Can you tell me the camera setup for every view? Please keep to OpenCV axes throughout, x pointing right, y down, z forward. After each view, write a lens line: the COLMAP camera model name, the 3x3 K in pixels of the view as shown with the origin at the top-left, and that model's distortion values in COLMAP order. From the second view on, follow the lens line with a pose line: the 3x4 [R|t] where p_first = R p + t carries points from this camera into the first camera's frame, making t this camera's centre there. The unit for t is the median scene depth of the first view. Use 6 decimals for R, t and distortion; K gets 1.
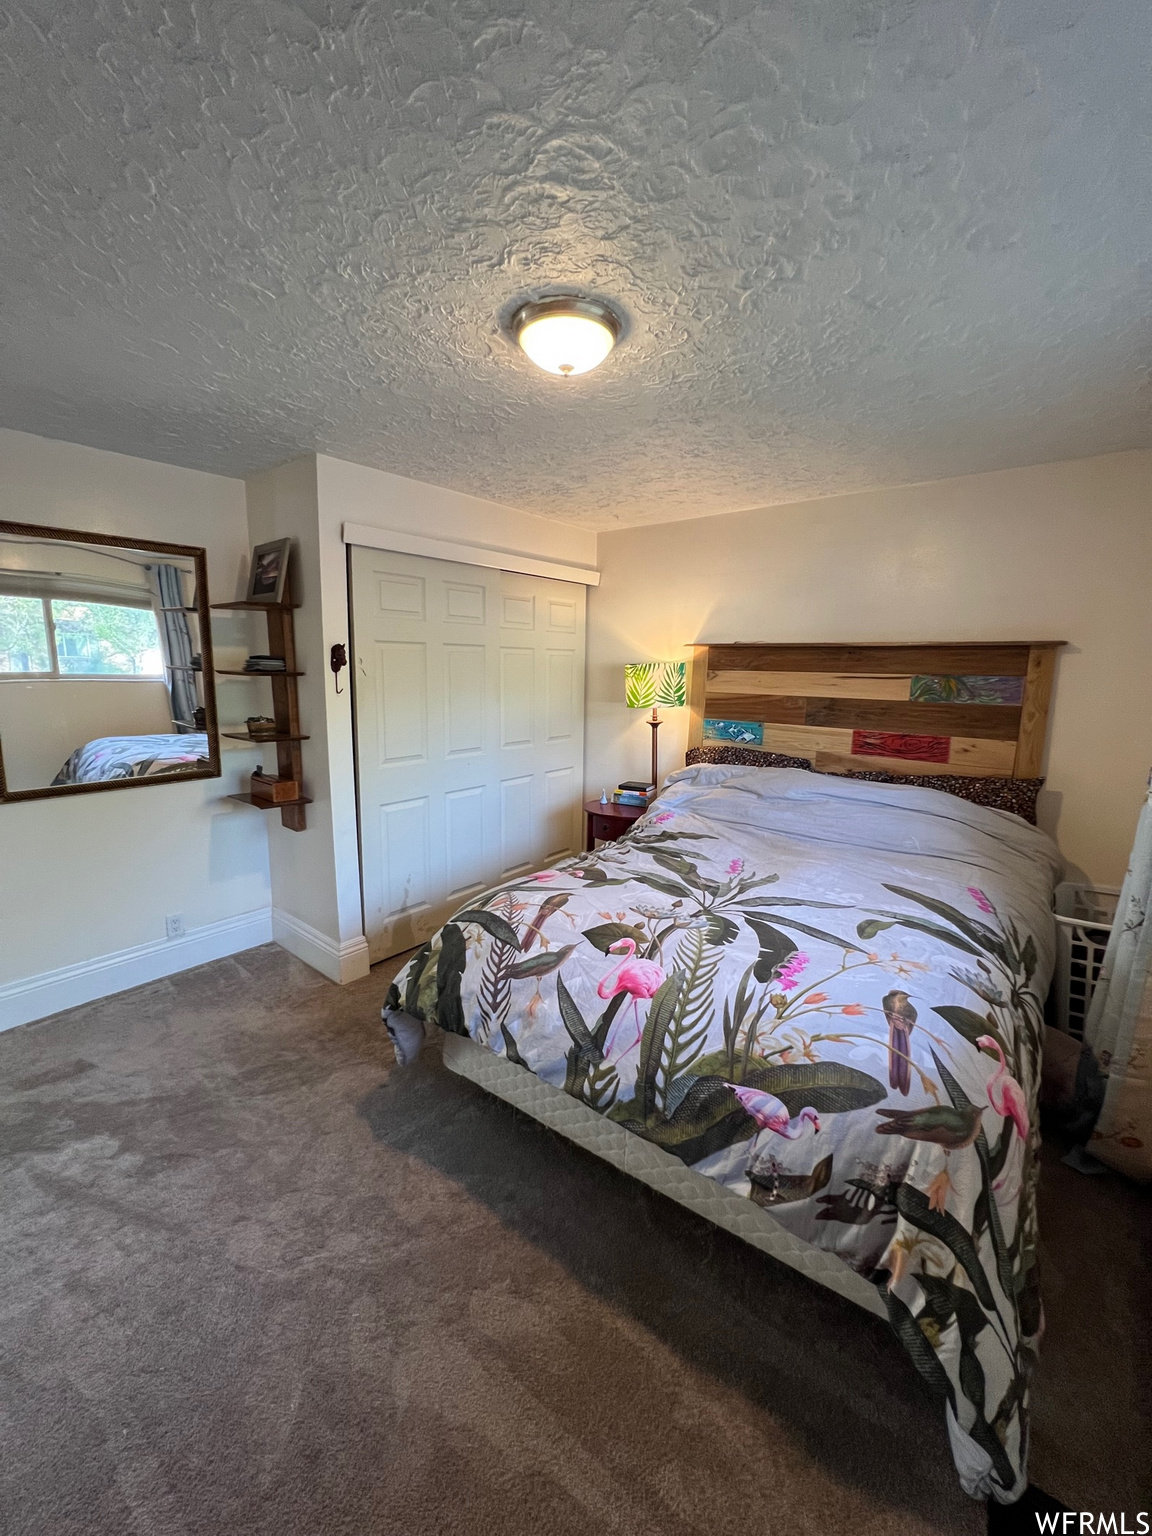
lens RADIAL K [[618.8, 0, 573.7], [0, 618.8, 764.4], [0, 0, 1]] dist [0.005008, 0.000233]
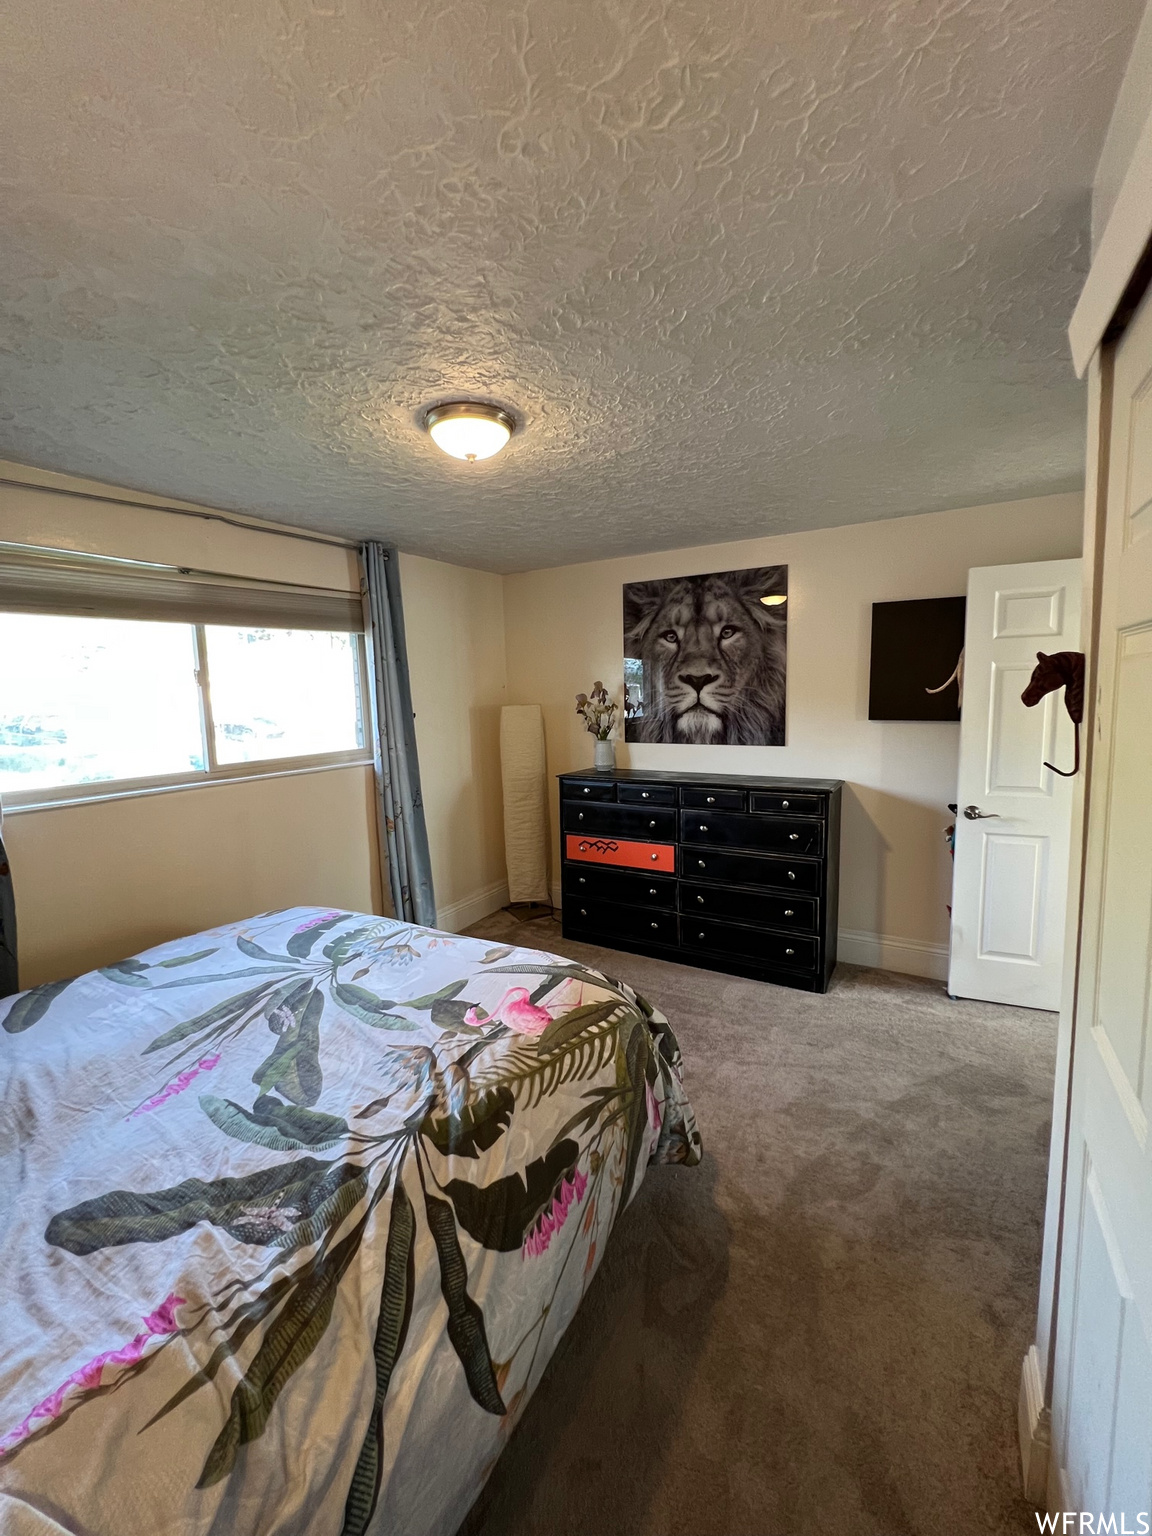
lens RADIAL K [[618.8, 0, 573.7], [0, 618.8, 764.4], [0, 0, 1]] dist [0.005008, 0.000233]
pose [[-0.988087, 0.030273, -0.150887, -0.007399], [-0.012487, 0.961457, 0.274671, -0.270846], [0.153387, 0.273283, -0.949626, 1.582011]]
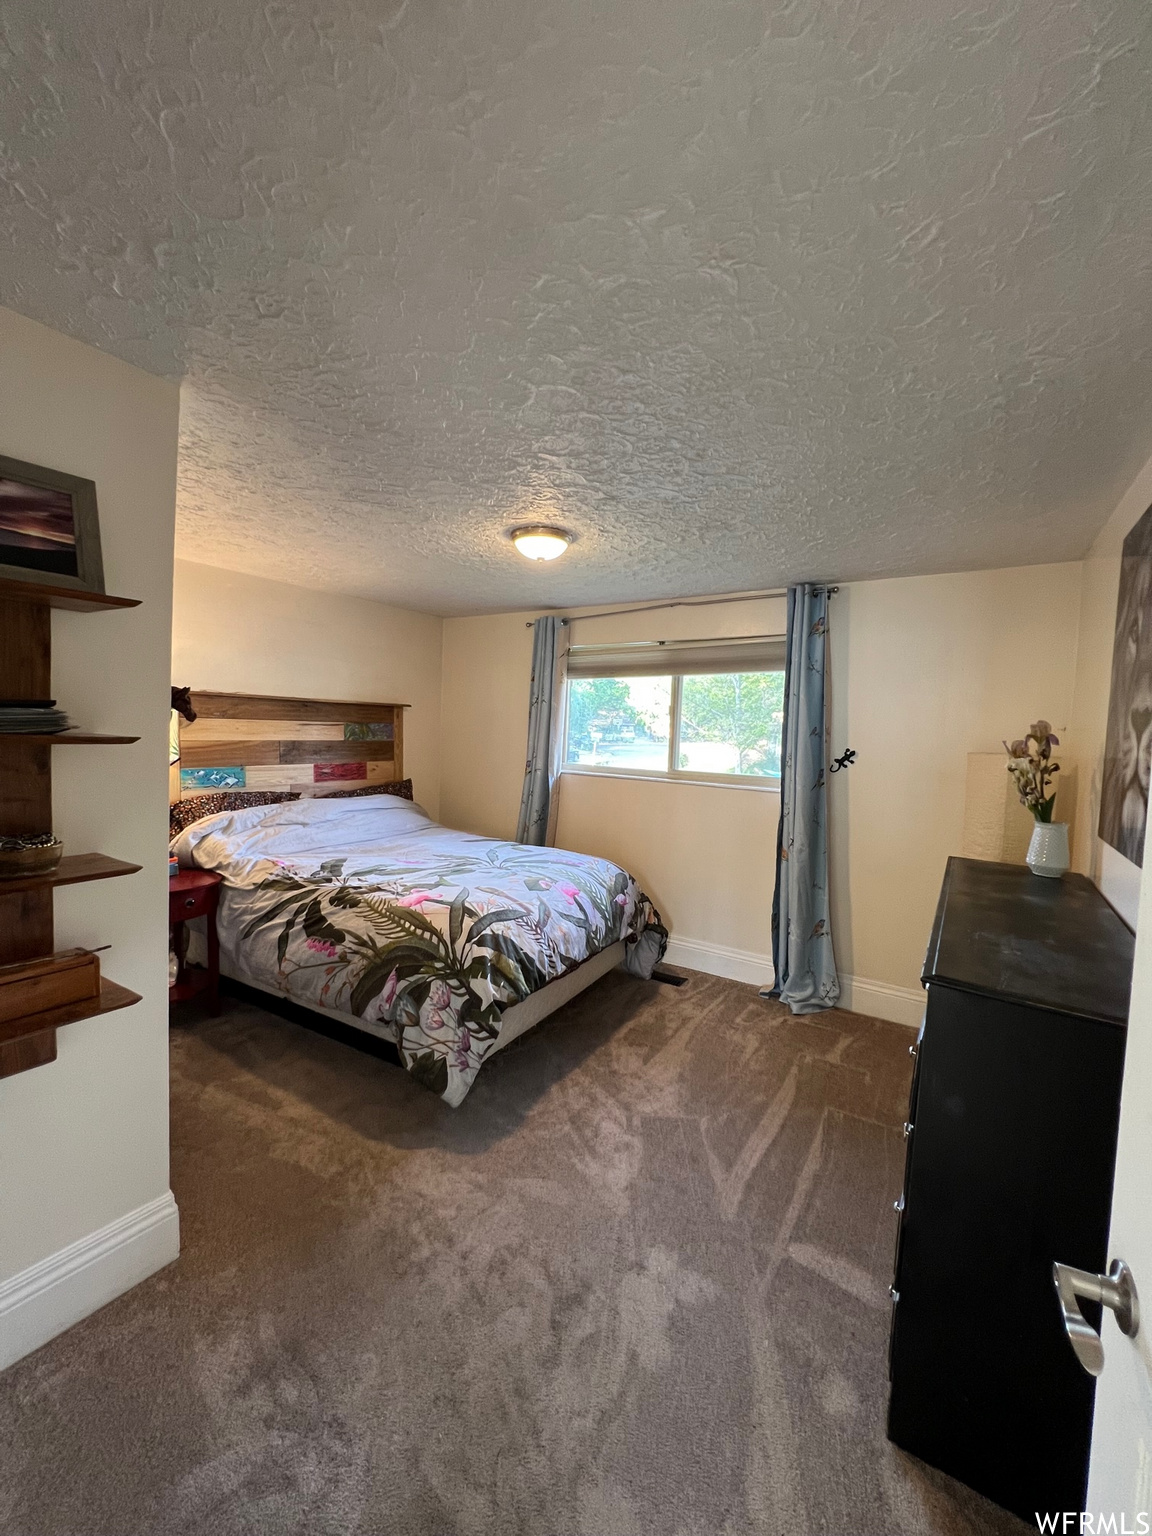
lens RADIAL K [[618.8, 0, 573.7], [0, 618.8, 764.4], [0, 0, 1]] dist [0.005008, 0.000233]
pose [[-0.114796, -0.080545, 0.990118, -1.228938], [0.125713, 0.987516, 0.094909, -0.148393], [-0.985402, 0.135366, -0.103238, 0.794358]]
